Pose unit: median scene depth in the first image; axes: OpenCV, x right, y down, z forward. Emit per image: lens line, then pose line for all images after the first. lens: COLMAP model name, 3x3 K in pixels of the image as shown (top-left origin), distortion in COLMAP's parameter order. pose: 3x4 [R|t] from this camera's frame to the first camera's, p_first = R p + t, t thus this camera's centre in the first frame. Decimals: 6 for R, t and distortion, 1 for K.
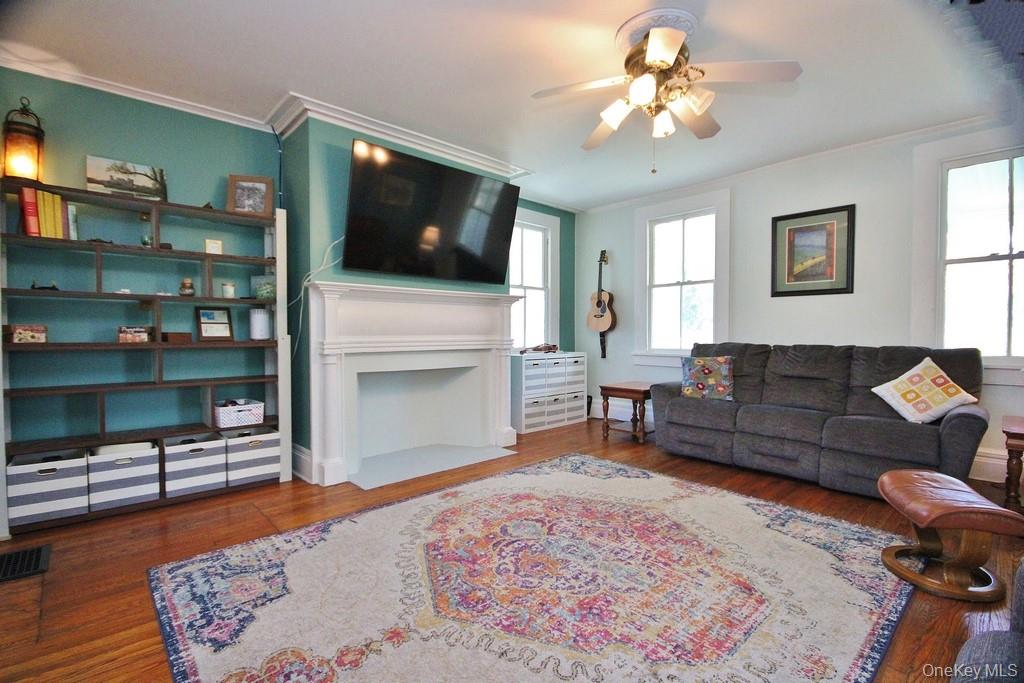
lens RADIAL K [[473.9, 0, 511.4], [0, 473.9, 346.5], [0, 0, 1]] dist [-0.000796, -0.000352]
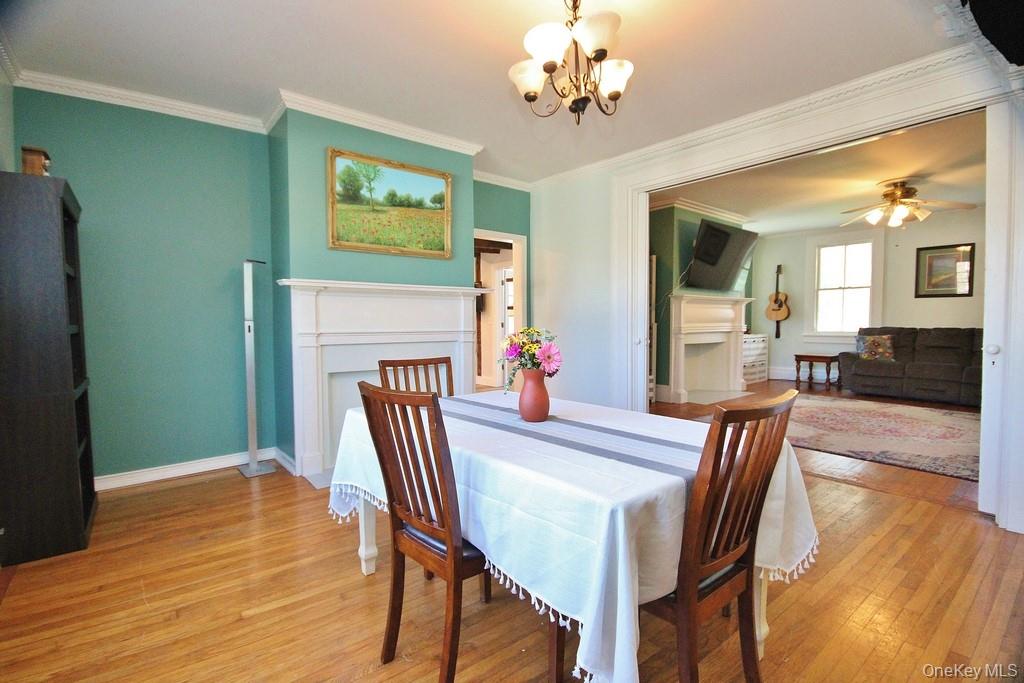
lens RADIAL K [[474.5, 0, 514.5], [0, 474.5, 347.0], [0, 0, 1]] dist [0.038204, -0.027309]
pose [[0.998598, -0.001427, -0.052922, -1.083304], [0.002805, 0.999659, 0.025971, 0.021298], [0.052867, -0.026083, 0.998261, -1.051926]]
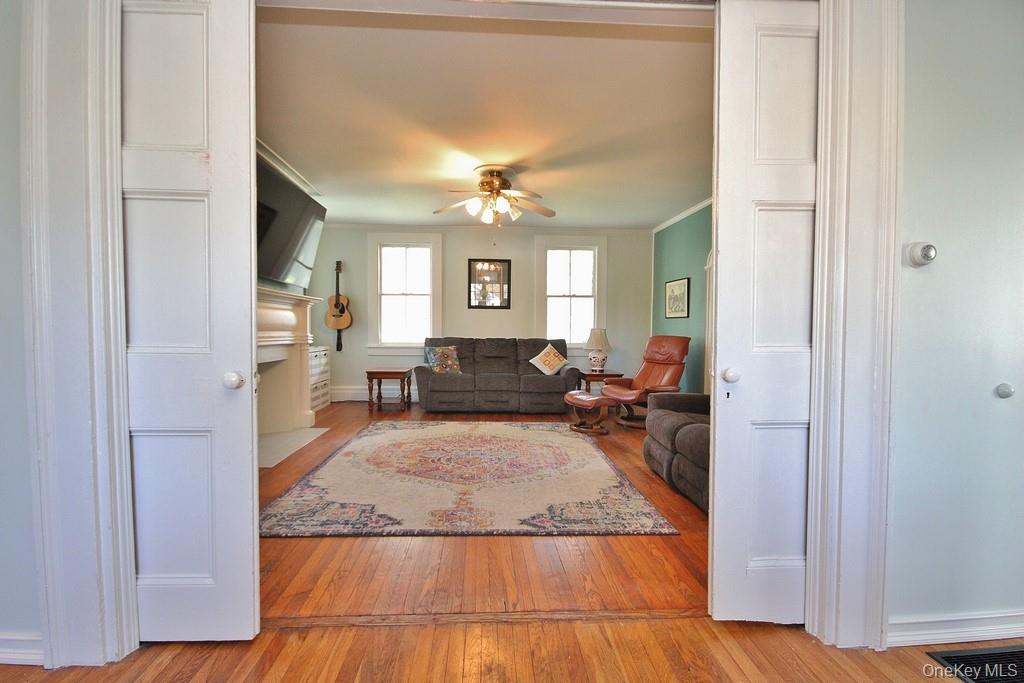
lens RADIAL K [[473.9, 0, 511.4], [0, 473.9, 346.5], [0, 0, 1]] dist [-0.000796, -0.000352]
pose [[0.633607, -0.020054, 0.773395, -0.910925], [0.014284, 0.999797, 0.014222, 0.004318], [-0.773523, 0.002036, 0.633765, -0.190302]]
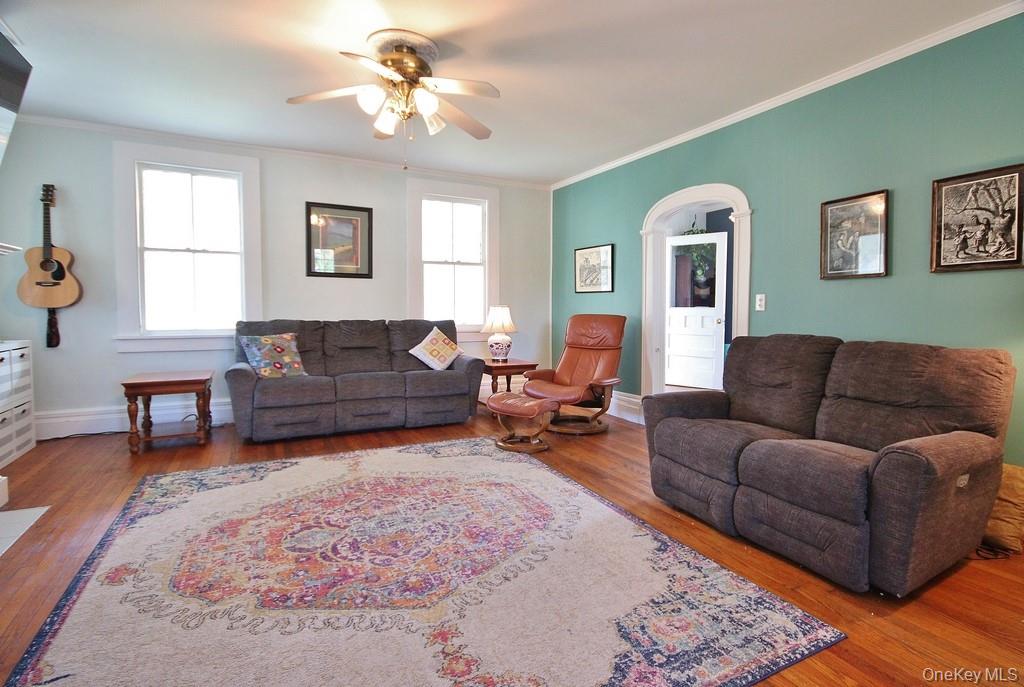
lens RADIAL K [[506.7, 0, 547.9], [0, 506.7, 328.1], [0, 0, 1]] dist [-0.000322, -0.001288]
pose [[0.228691, -0.034075, 0.972902, -0.670403], [0.025922, 0.999246, 0.028904, -0.010534], [-0.973154, 0.018610, 0.229402, 0.326560]]
